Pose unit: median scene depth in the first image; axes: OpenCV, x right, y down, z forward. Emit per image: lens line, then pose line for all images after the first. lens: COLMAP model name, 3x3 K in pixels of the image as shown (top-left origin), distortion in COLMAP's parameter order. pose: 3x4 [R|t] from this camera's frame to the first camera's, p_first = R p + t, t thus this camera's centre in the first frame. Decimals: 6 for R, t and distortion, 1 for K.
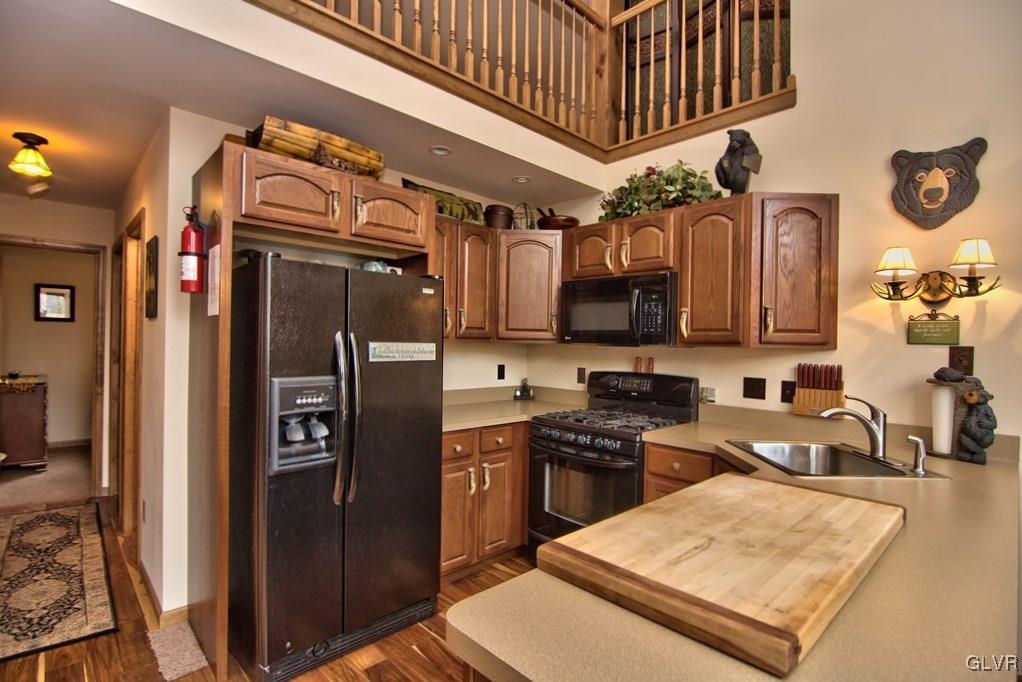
lens RADIAL K [[488.7, 0, 516.0], [0, 488.7, 344.1], [0, 0, 1]] dist [-0.004719, -0.009956]
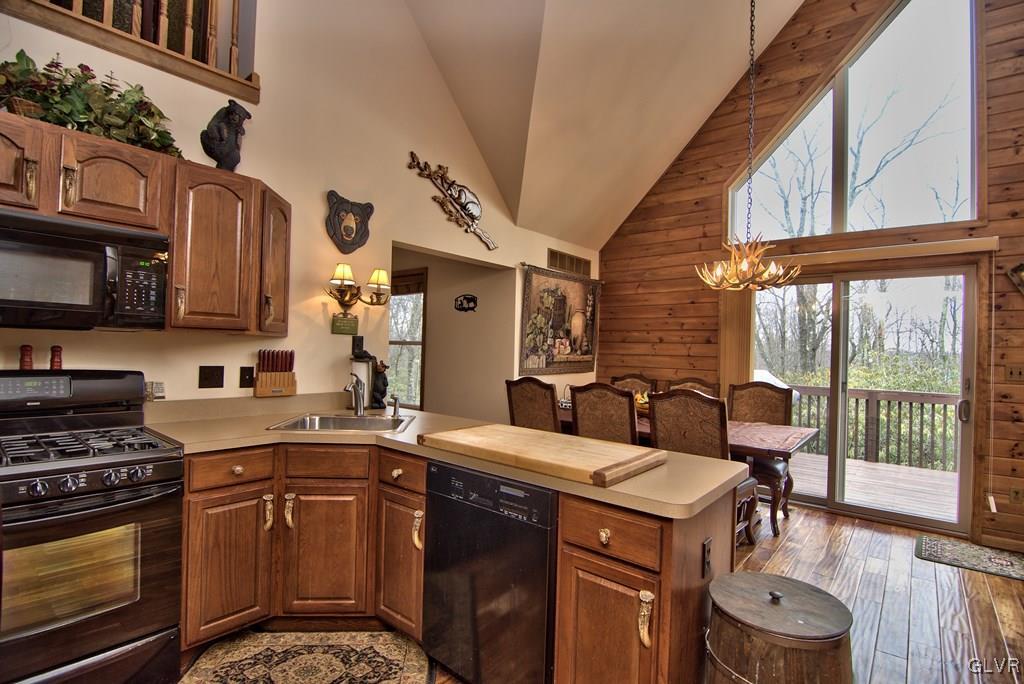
lens RADIAL K [[489.7, 0, 517.1], [0, 489.7, 345.1], [0, 0, 1]] dist [-0.004719, -0.009956]
pose [[-0.112308, -0.014048, 0.993574, -0.537680], [-0.027721, 0.999555, 0.010999, 0.002045], [-0.993287, -0.026307, -0.112648, 0.541399]]
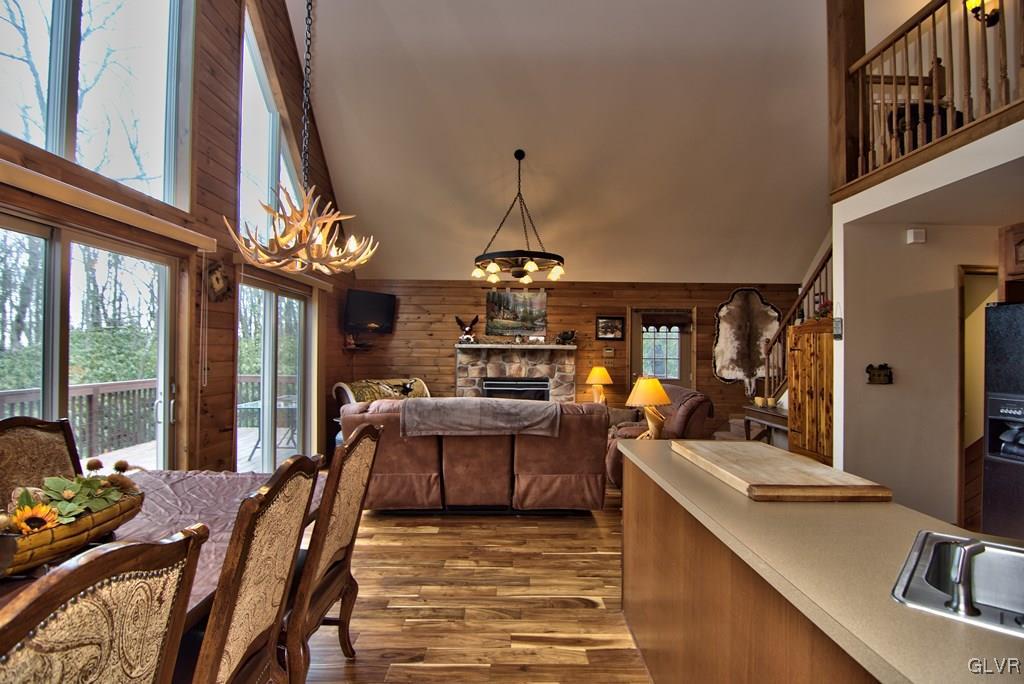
lens RADIAL K [[489.7, 0, 517.1], [0, 489.7, 345.1], [0, 0, 1]] dist [-0.004719, -0.009956]
pose [[-0.678827, -0.033972, -0.733512, 1.021423], [-0.020723, 0.999418, -0.027110, -0.000174], [0.734005, -0.003202, -0.679136, 0.632415]]
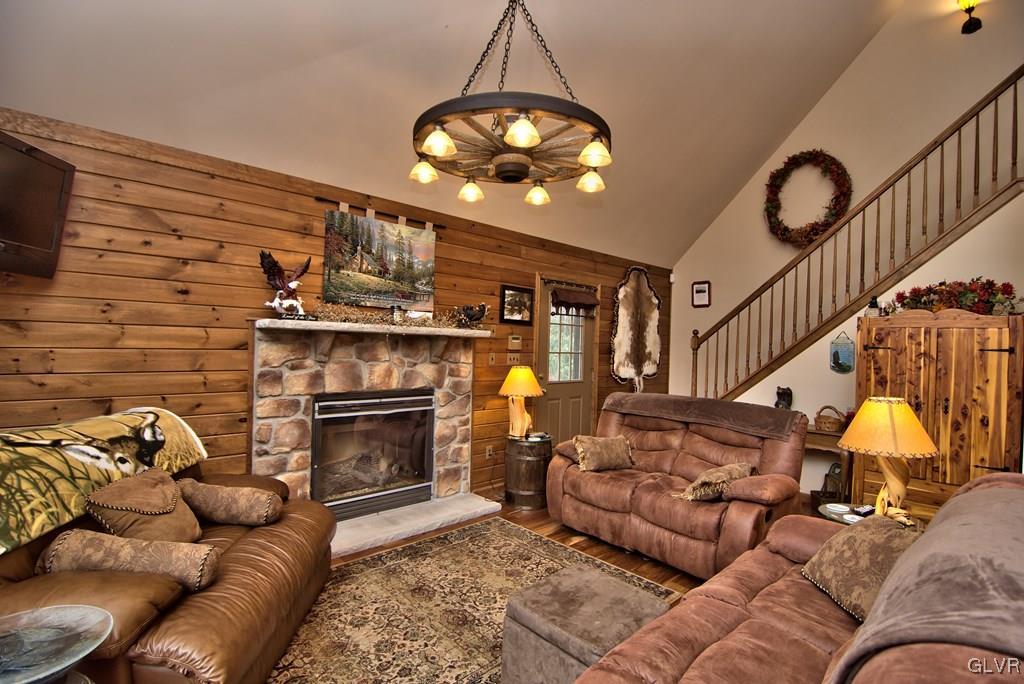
lens RADIAL K [[489.7, 0, 517.1], [0, 489.7, 345.1], [0, 0, 1]] dist [-0.004719, -0.009956]
pose [[0.001537, -0.015139, -0.999884, 0.390124], [-0.028225, 0.999486, -0.015176, -0.010937], [0.999600, 0.028245, 0.001109, -0.878974]]
